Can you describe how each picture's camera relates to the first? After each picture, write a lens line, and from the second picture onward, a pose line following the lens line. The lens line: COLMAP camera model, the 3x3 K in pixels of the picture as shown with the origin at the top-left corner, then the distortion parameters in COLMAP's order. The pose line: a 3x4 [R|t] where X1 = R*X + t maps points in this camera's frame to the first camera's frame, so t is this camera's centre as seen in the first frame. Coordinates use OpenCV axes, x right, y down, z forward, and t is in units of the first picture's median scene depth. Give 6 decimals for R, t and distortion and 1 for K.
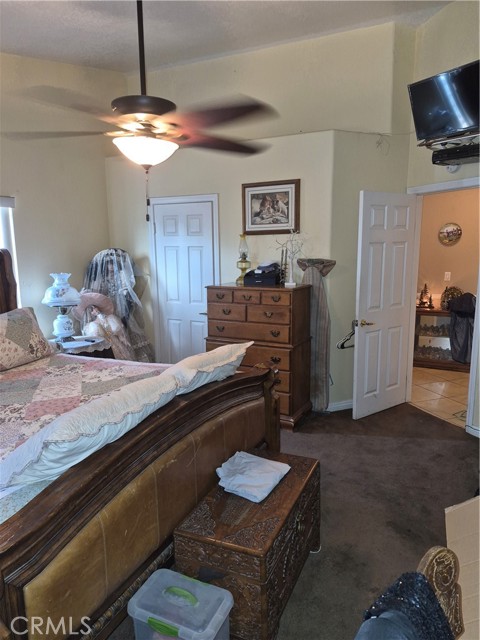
lens RADIAL K [[451.7, 0, 239.2], [0, 451.7, 324.0], [0, 0, 1]] dist [0.130484, -0.119238]
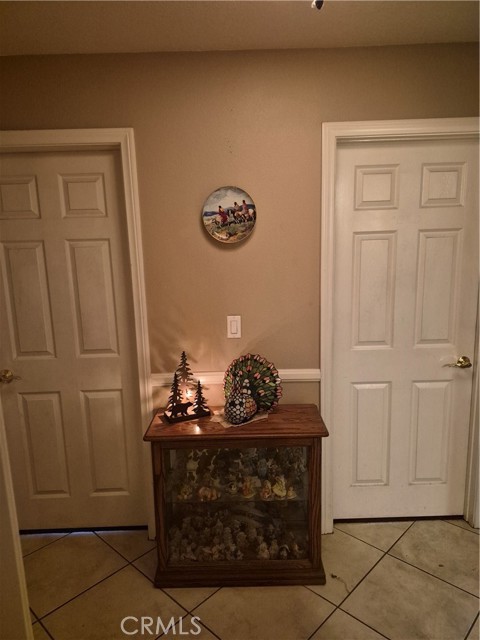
lens RADIAL K [[451.7, 0, 239.2], [0, 451.7, 324.0], [0, 0, 1]] dist [0.130484, -0.119238]
pose [[0.910561, -0.097077, 0.401815, 0.272881], [0.086155, 0.995255, 0.045212, -0.110623], [-0.404298, -0.006550, 0.914604, 0.586645]]
